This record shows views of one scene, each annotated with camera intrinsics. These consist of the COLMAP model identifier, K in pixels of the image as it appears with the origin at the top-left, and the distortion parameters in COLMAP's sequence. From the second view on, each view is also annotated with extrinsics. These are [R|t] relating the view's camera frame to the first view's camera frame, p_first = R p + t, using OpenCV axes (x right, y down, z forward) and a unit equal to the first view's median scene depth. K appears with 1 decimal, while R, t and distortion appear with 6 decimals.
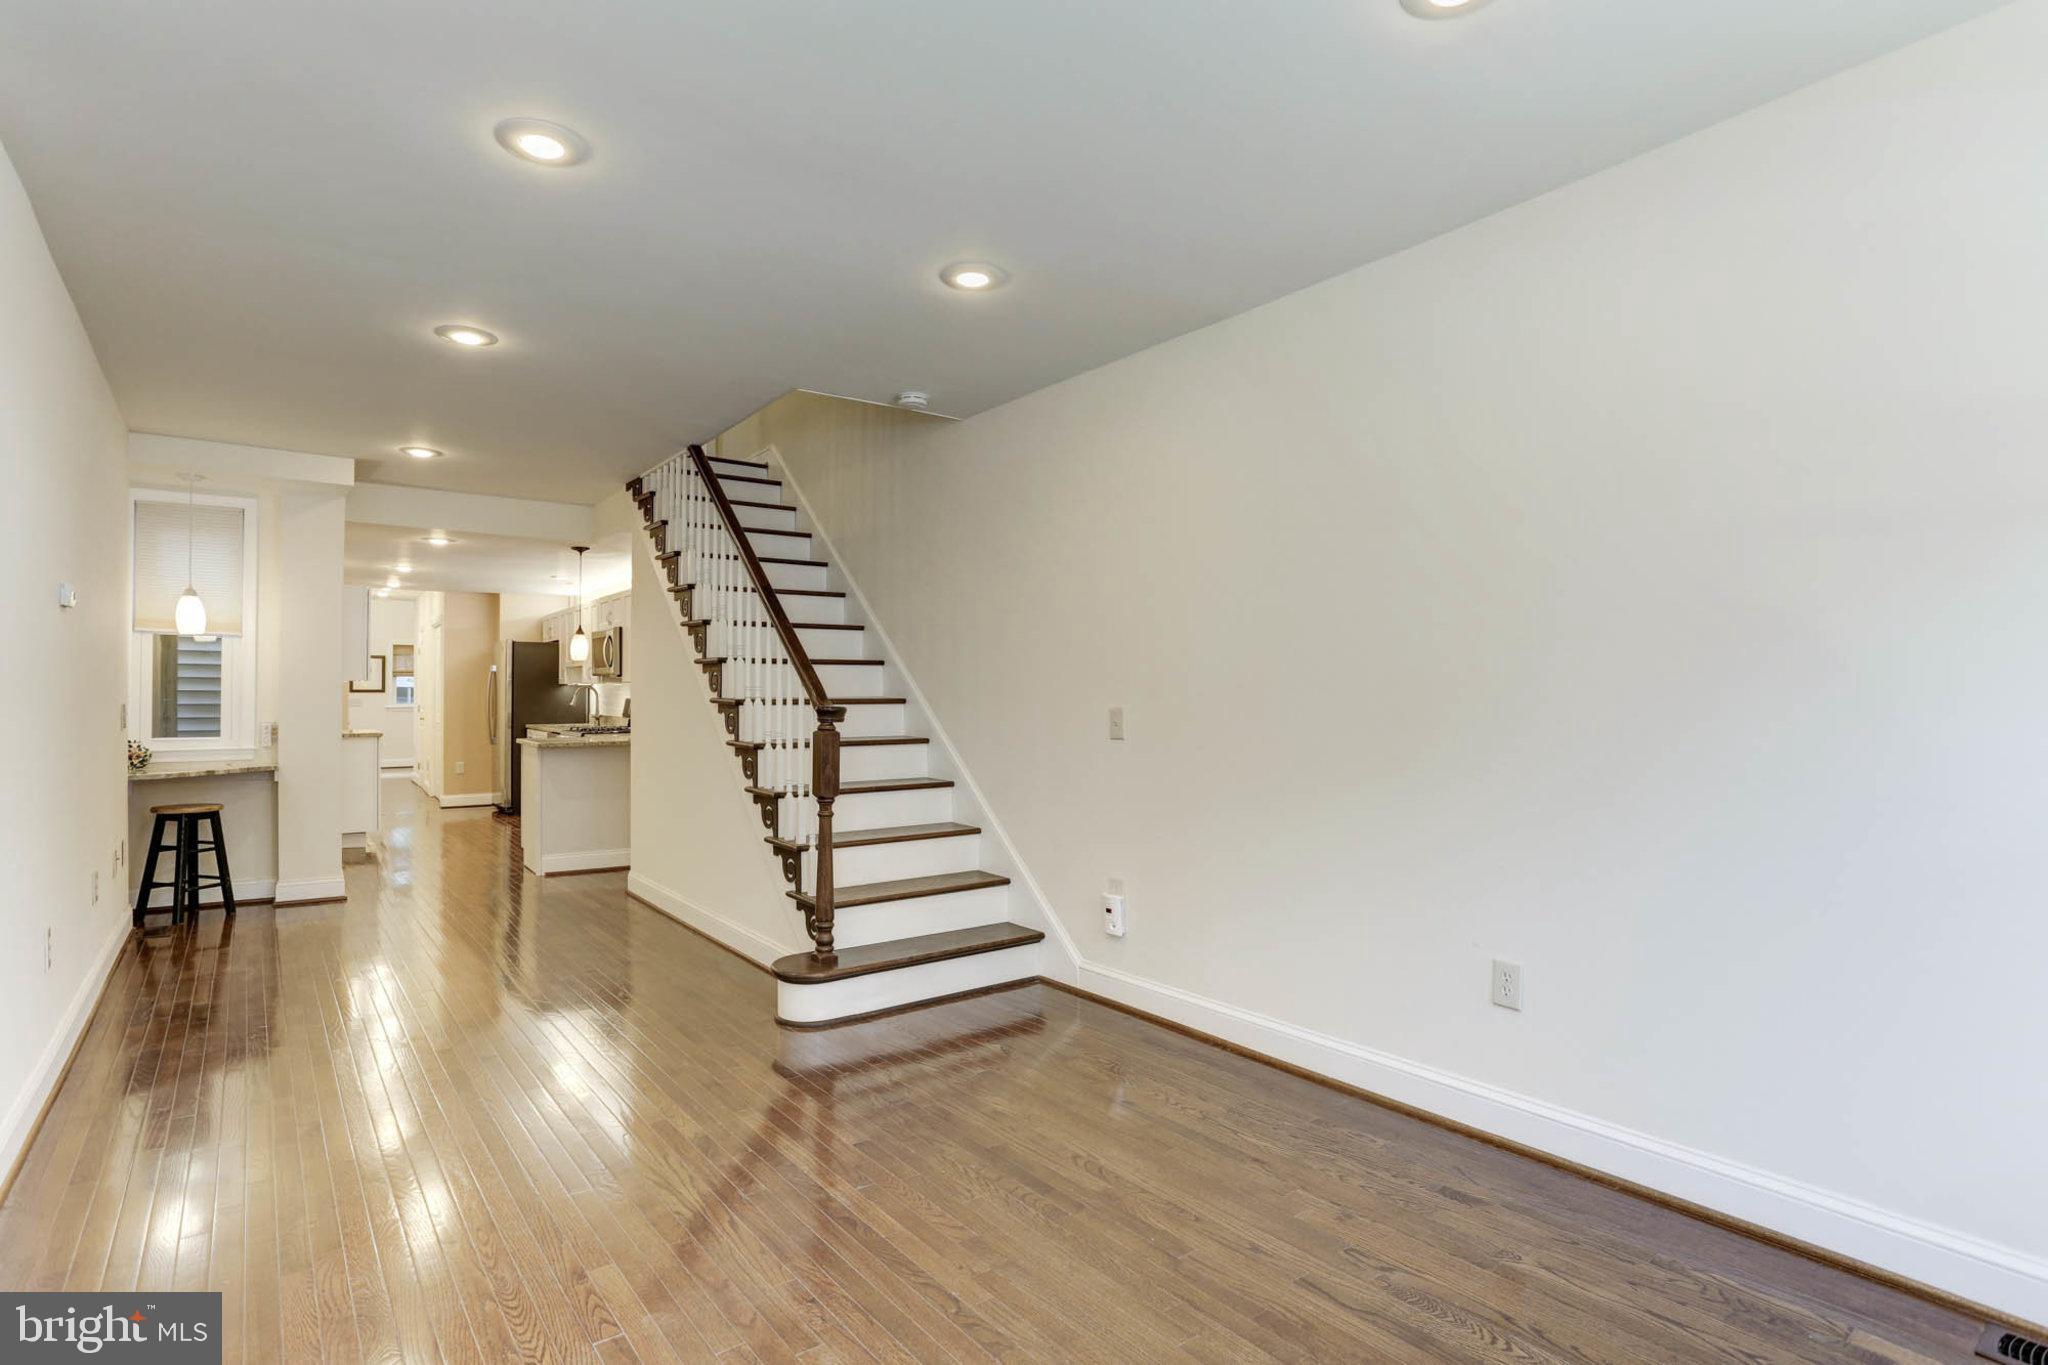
lens RADIAL K [[1032.5, 0, 1024.9], [0, 1032.5, 669.3], [0, 0, 1]] dist [-0.002626, 0.000106]
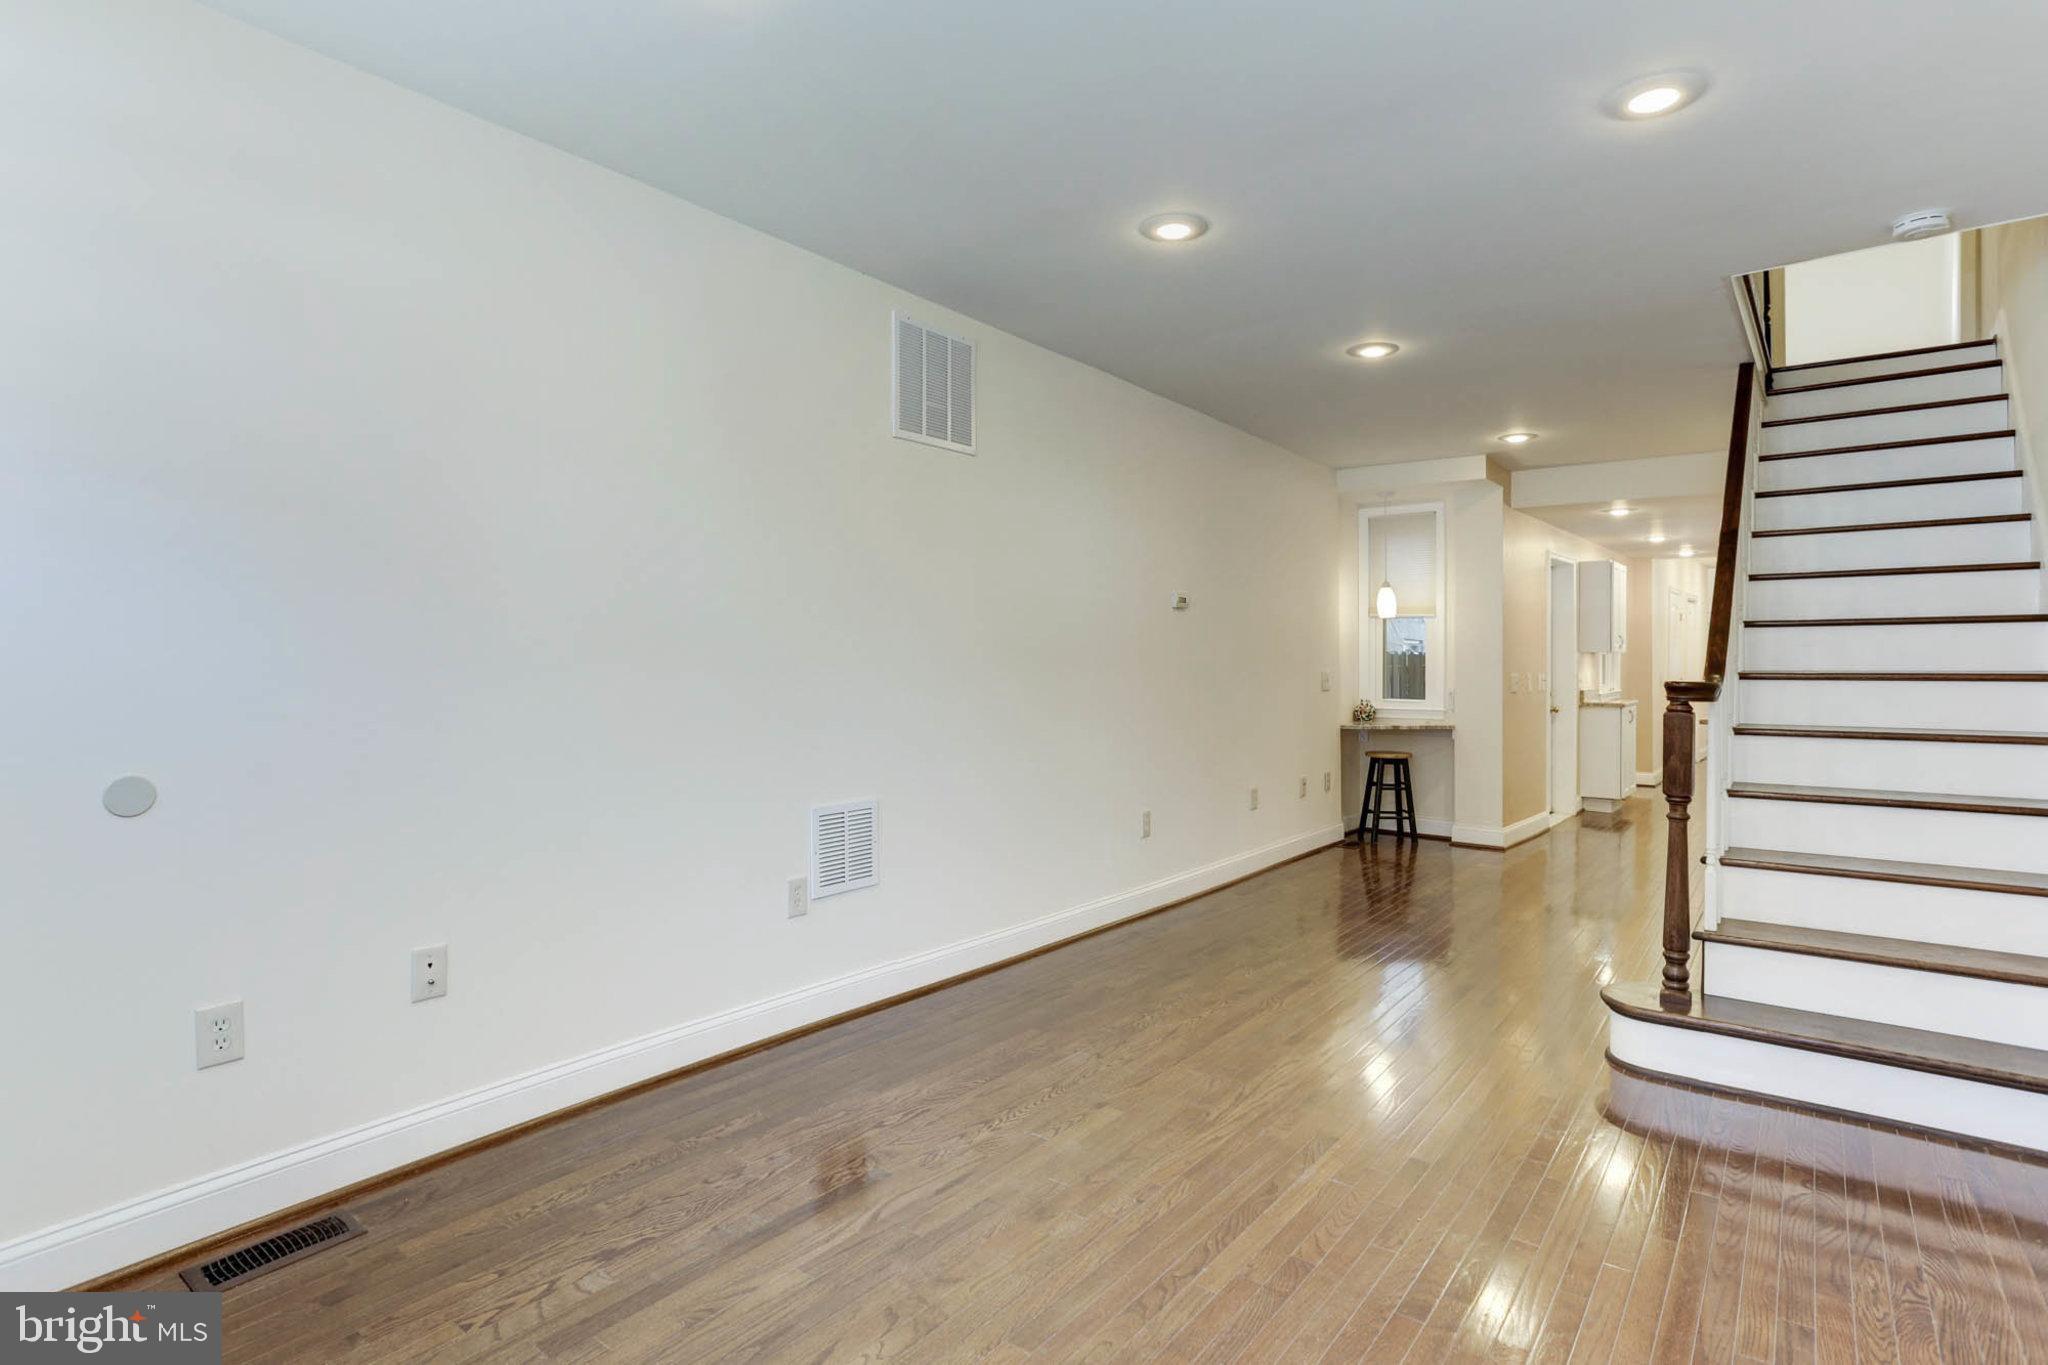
lens RADIAL K [[1055.5, 0, 1023.9], [0, 1055.5, 663.6], [0, 0, 1]] dist [-0.000080, 0.000320]
pose [[0.276178, 0.001613, -0.961105, 0.298774], [0.019292, 0.999788, 0.007221, 0.004312], [0.960913, -0.020536, 0.276088, 0.196810]]
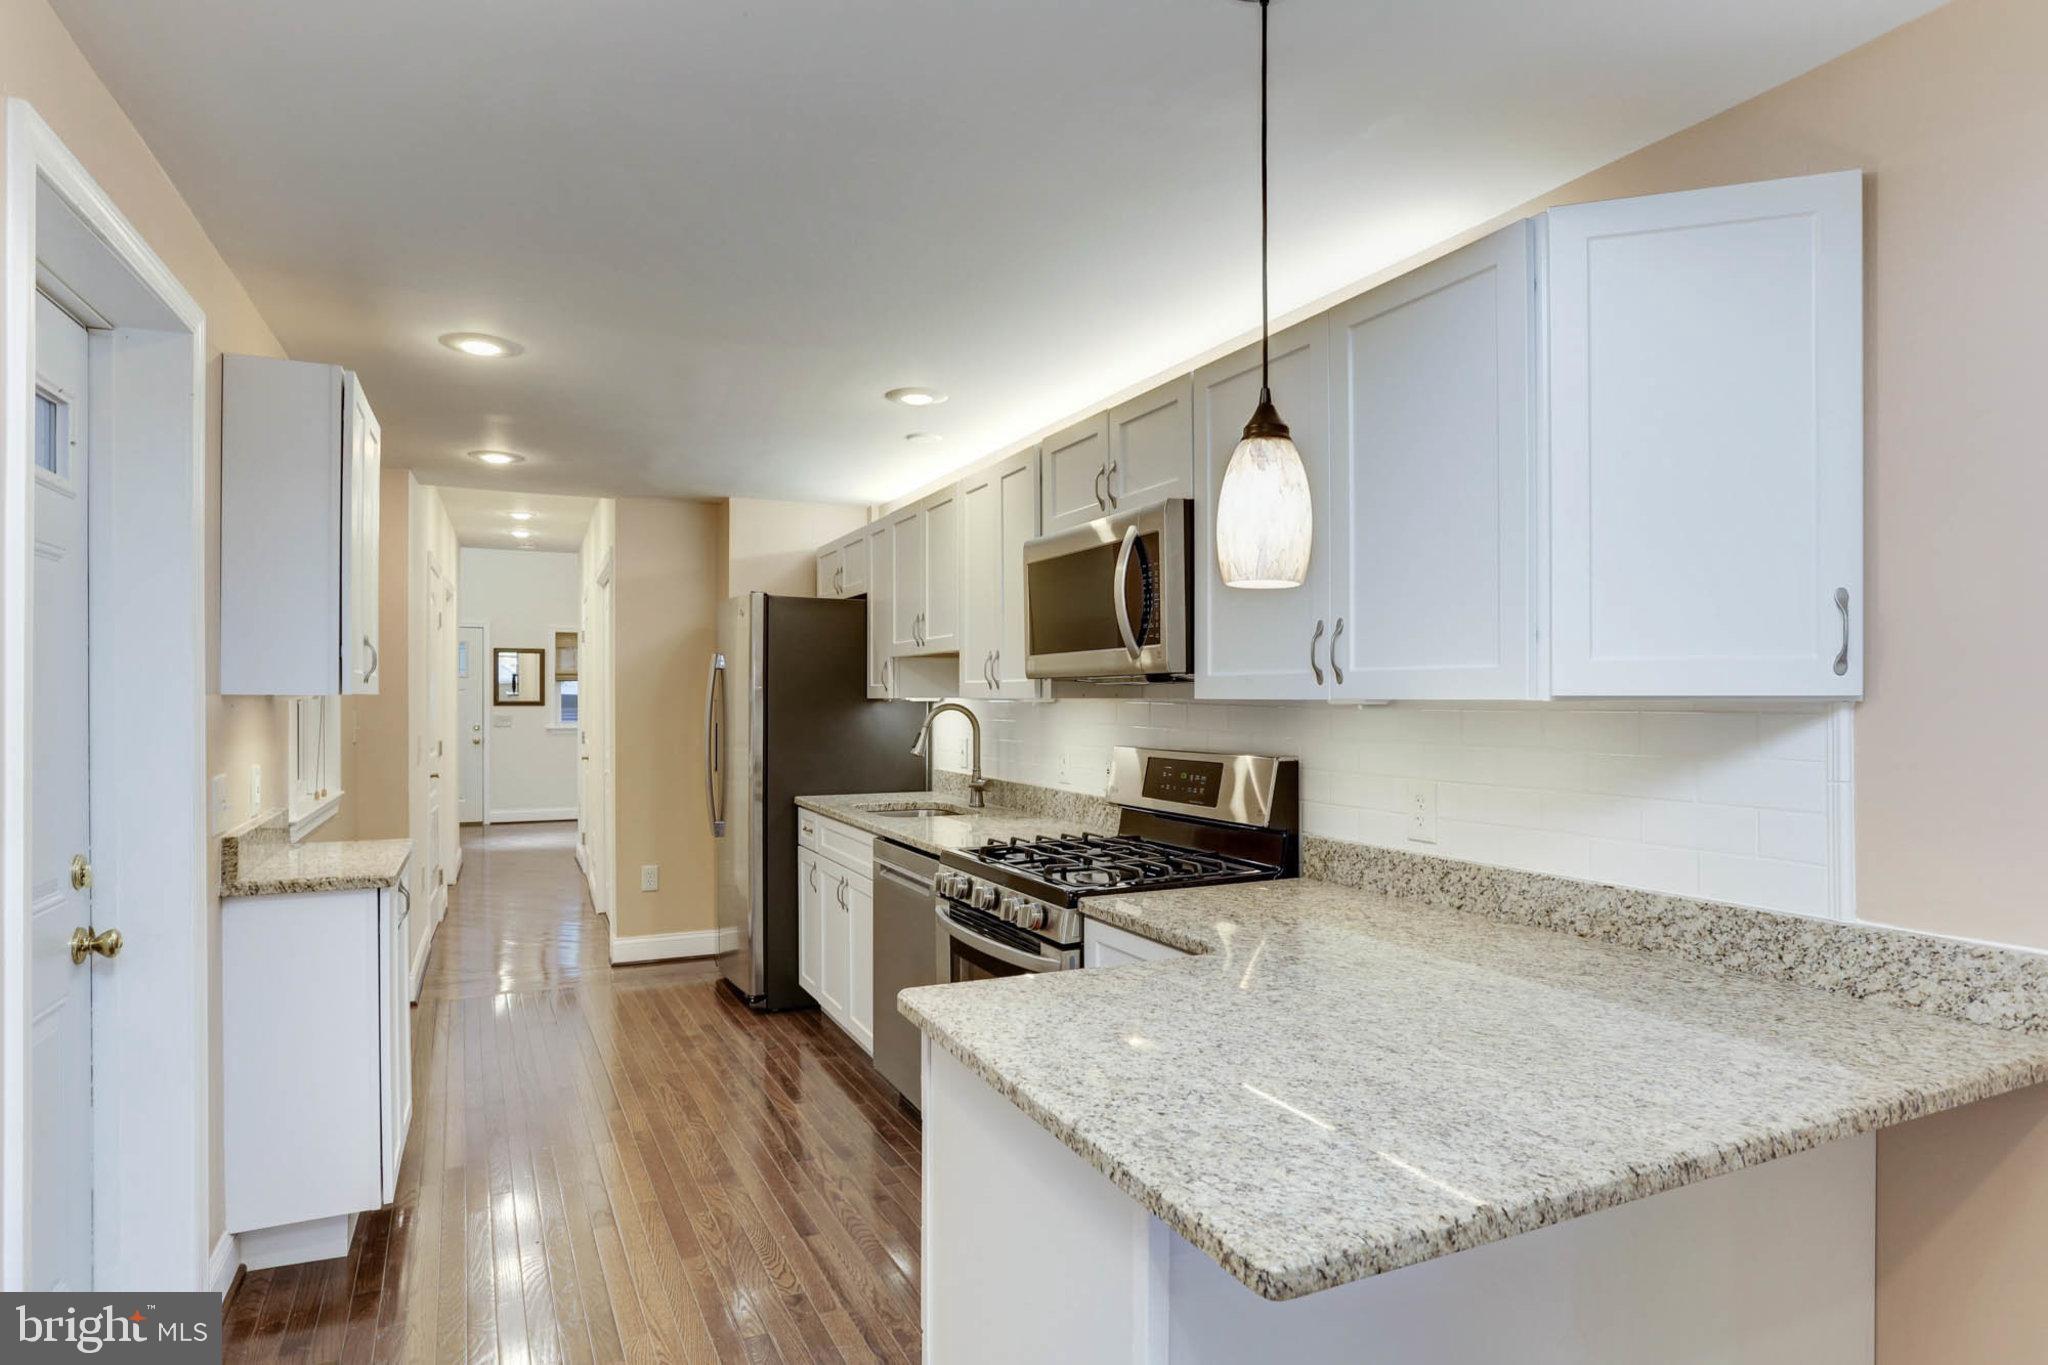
lens RADIAL K [[1097.2, 0, 1027.2], [0, 1097.2, 691.9], [0, 0, 1]] dist [0.002596, 0.000642]
pose [[0.984945, 0.001281, -0.172865, -0.545915], [0.001567, 0.999865, 0.016335, 0.008066], [0.172863, -0.016360, 0.984810, 1.007262]]
